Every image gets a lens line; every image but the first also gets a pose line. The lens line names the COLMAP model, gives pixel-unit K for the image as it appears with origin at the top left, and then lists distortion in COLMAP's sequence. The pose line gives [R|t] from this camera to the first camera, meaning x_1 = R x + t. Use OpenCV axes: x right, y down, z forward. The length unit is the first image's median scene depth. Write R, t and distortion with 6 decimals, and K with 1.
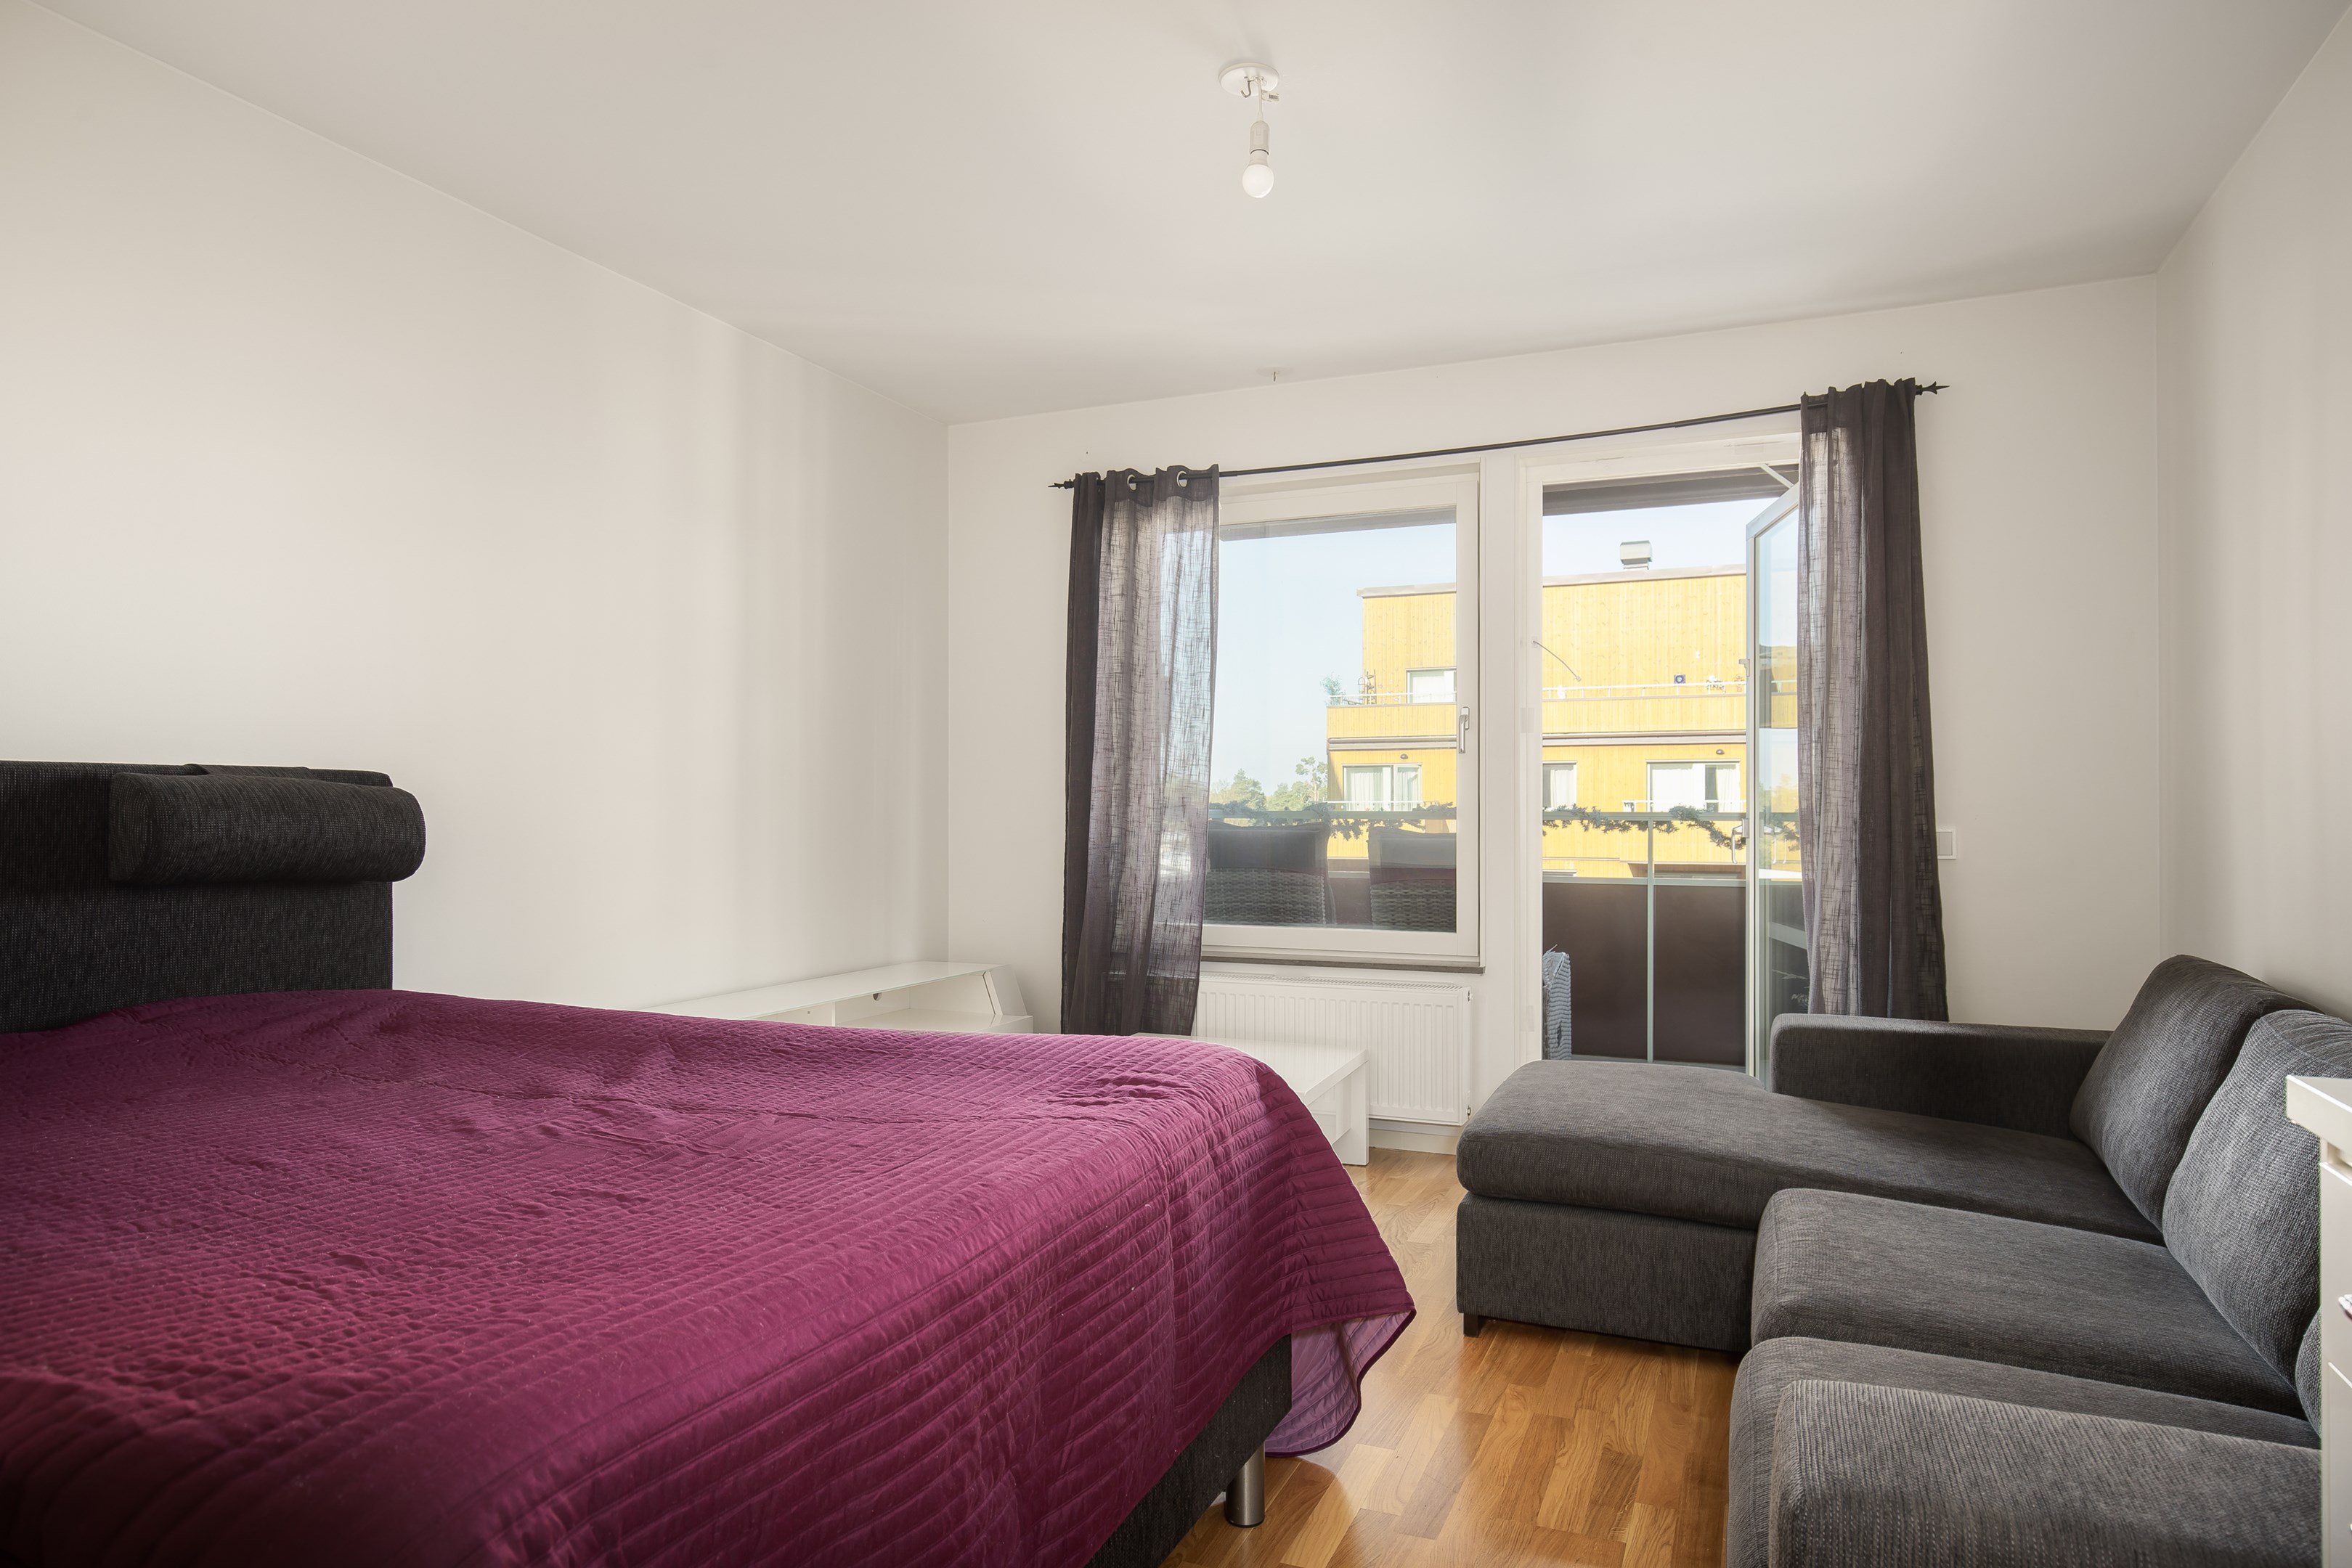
lens RADIAL K [[1414.2, 0, 1171.1], [0, 1414.2, 798.4], [0, 0, 1]] dist [-0.002763, -0.001240]
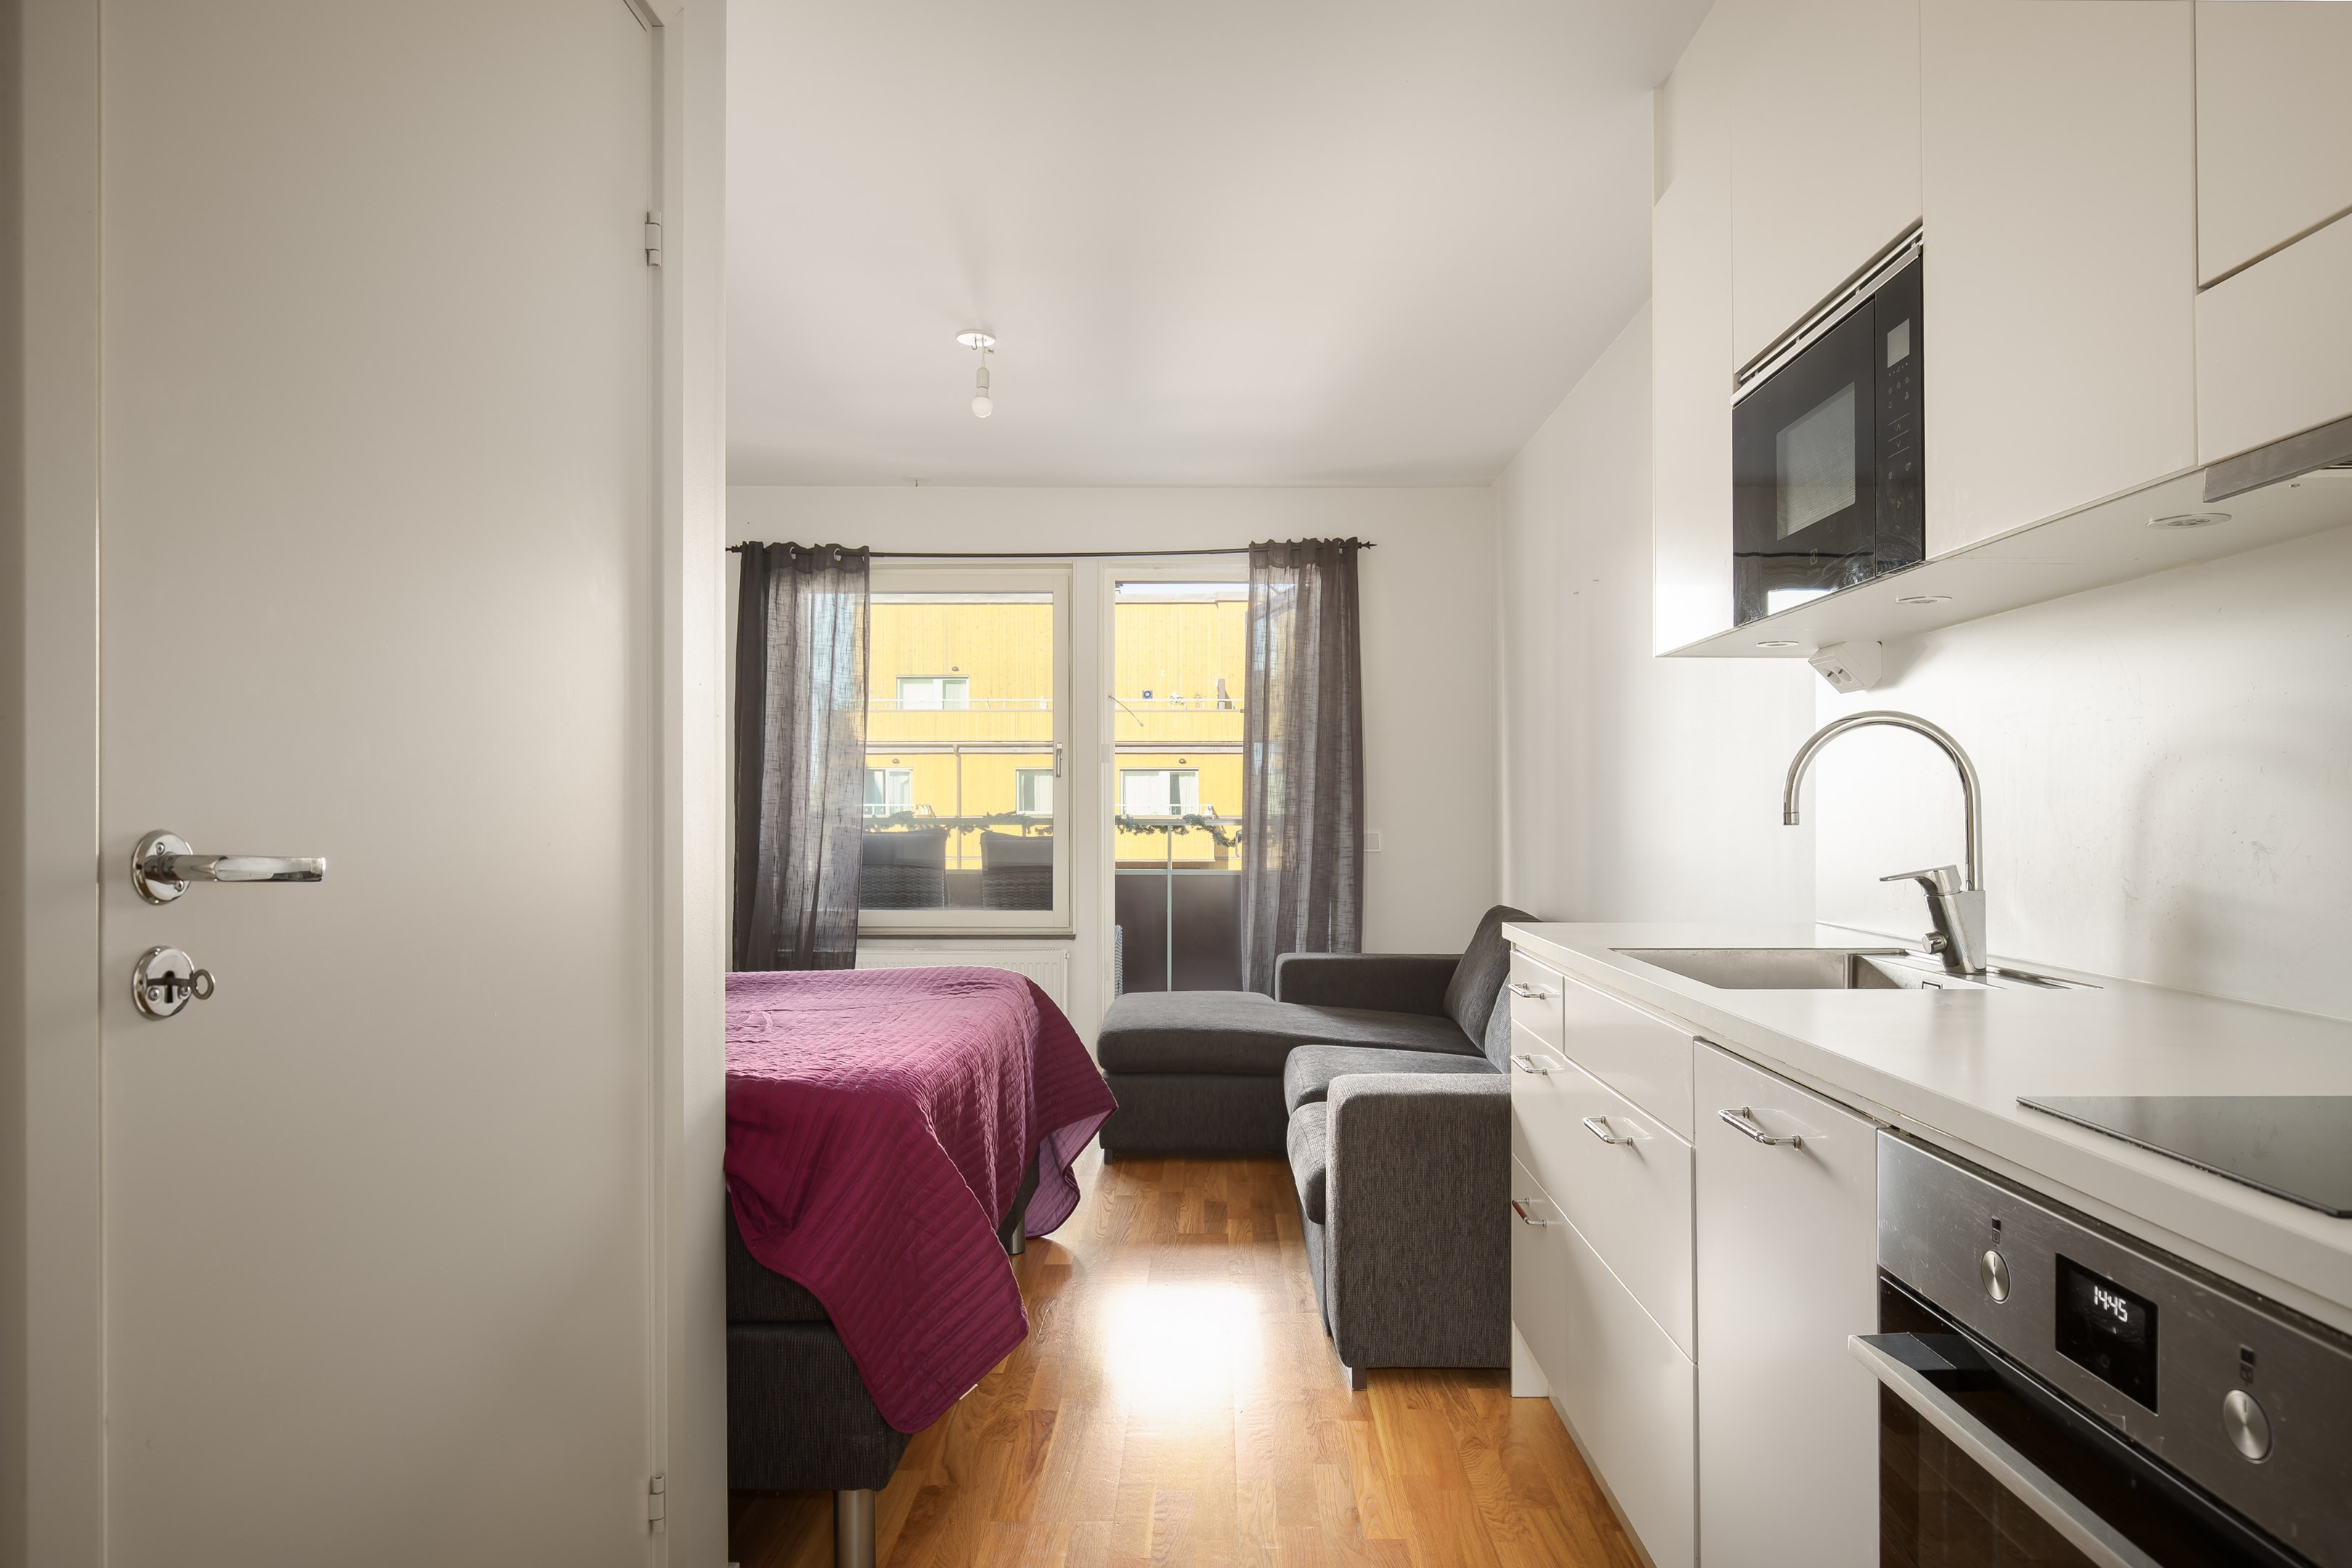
lens RADIAL K [[1387.4, 0, 1213.5], [0, 1387.4, 805.0], [0, 0, 1]] dist [0.004602, 0.000345]
pose [[0.921924, 0.001956, 0.387367, -0.167924], [-0.003136, 0.999992, 0.002414, -0.008730], [-0.387359, -0.003440, 0.921922, -0.272660]]
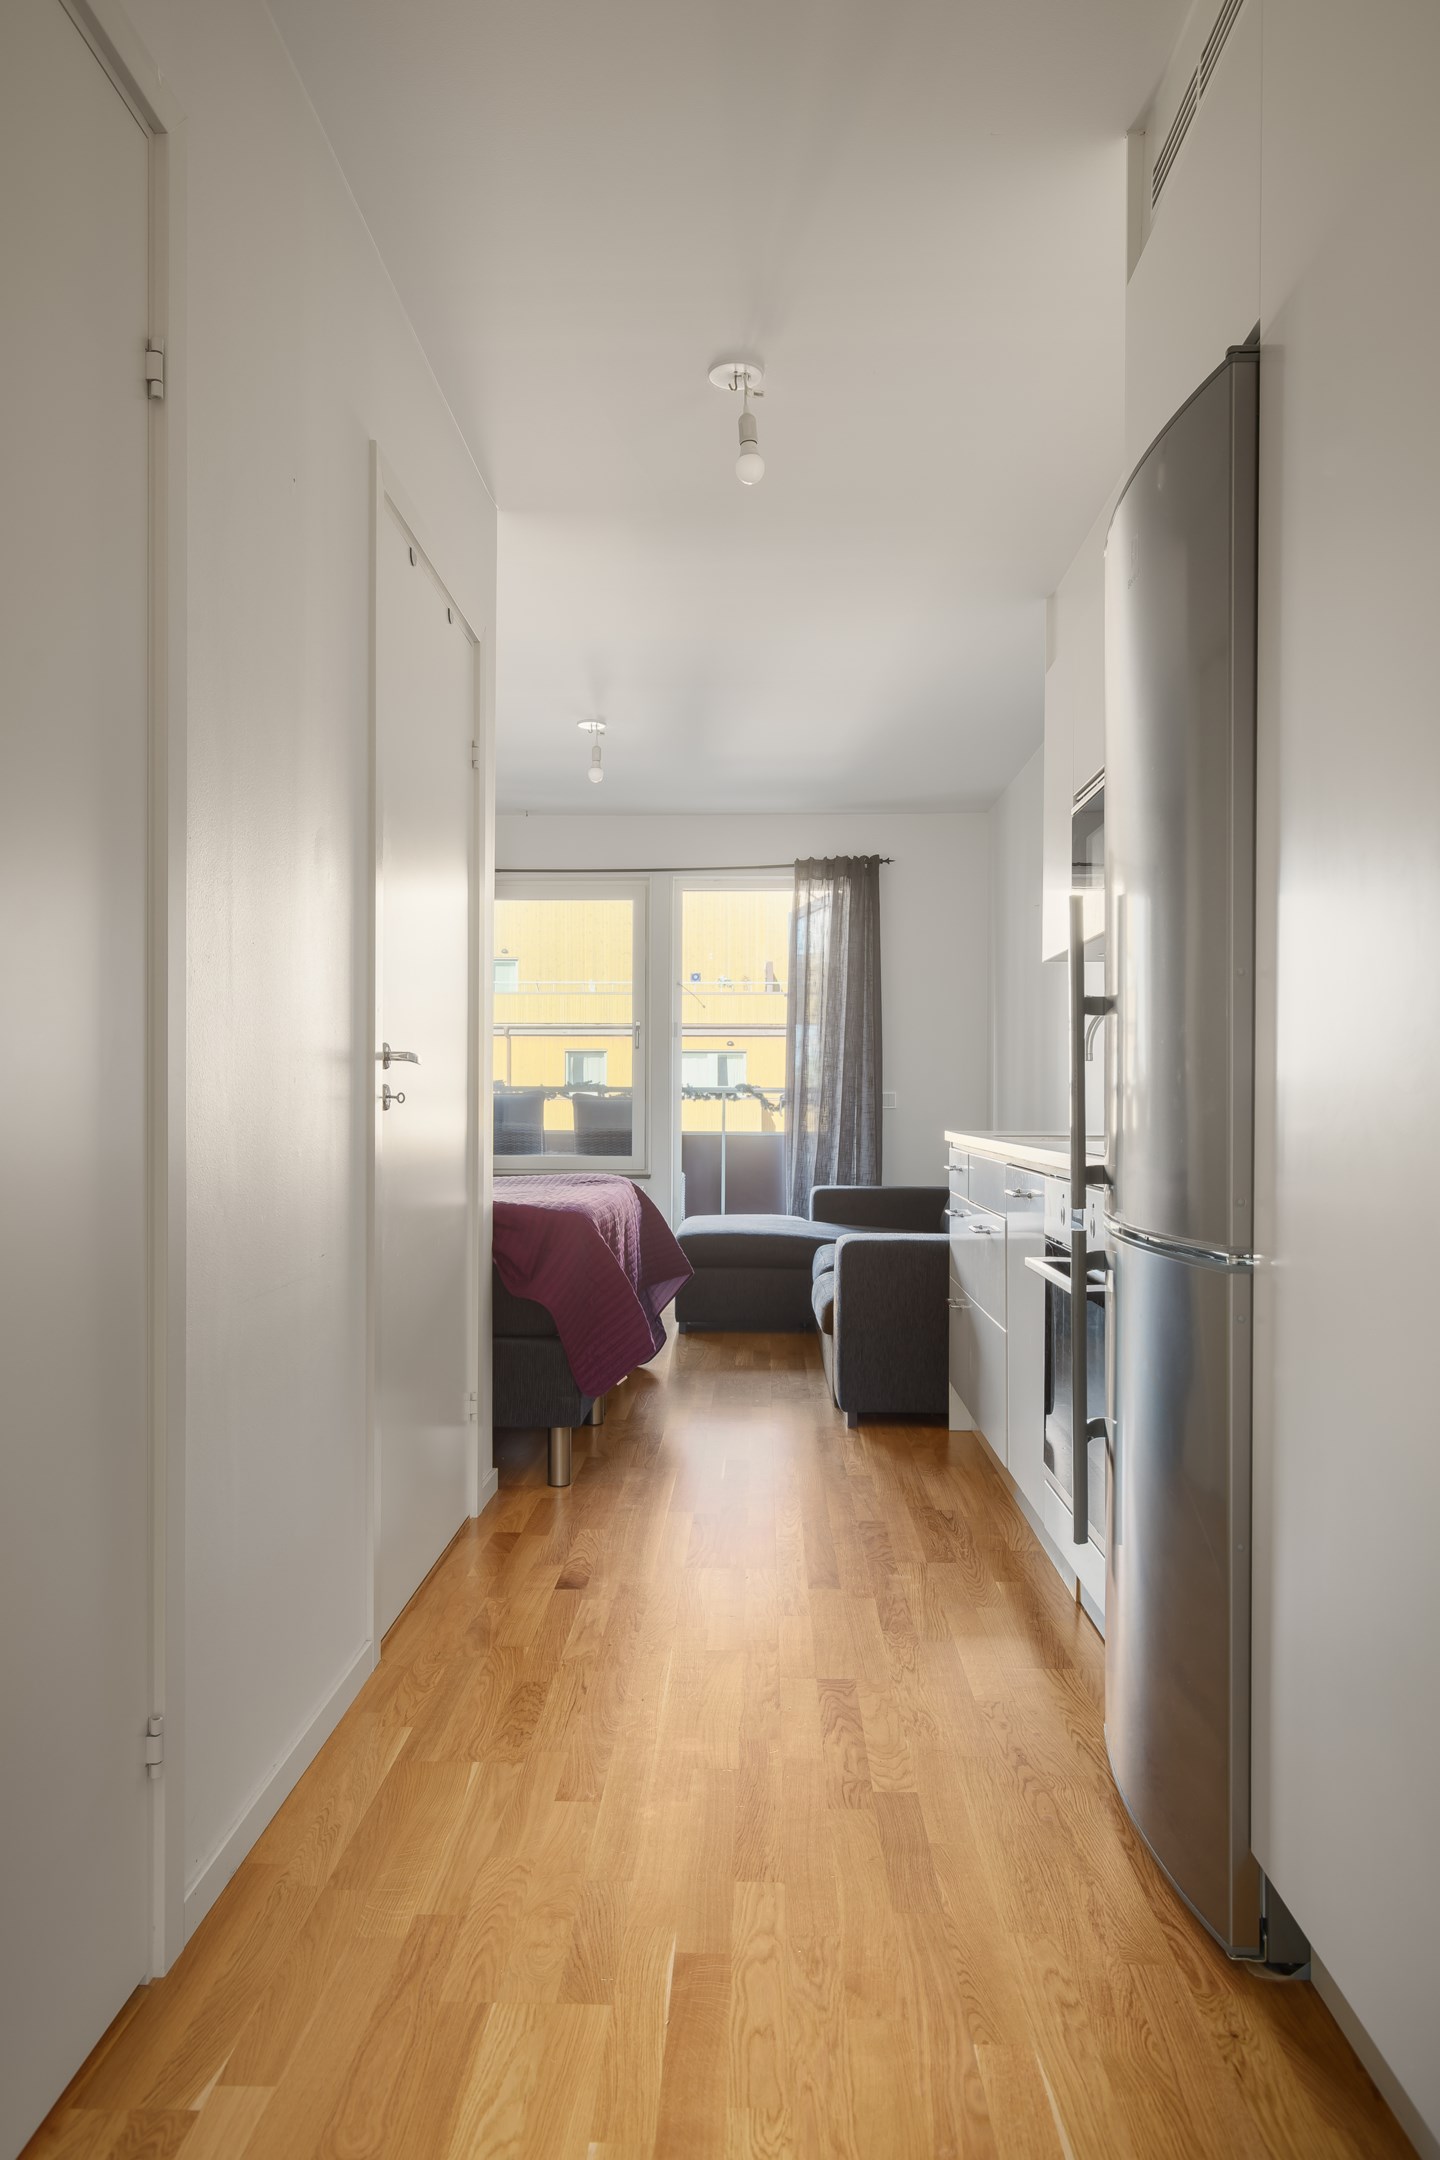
lens RADIAL K [[1412.6, 0, 715.6], [0, 1412.6, 1097.2], [0, 0, 1]] dist [-0.002486, -0.000532]
pose [[0.933827, 0.005356, 0.357684, -0.301911], [-0.008807, 0.999929, 0.008019, 0.011713], [-0.357616, -0.010639, 0.933808, -0.588997]]
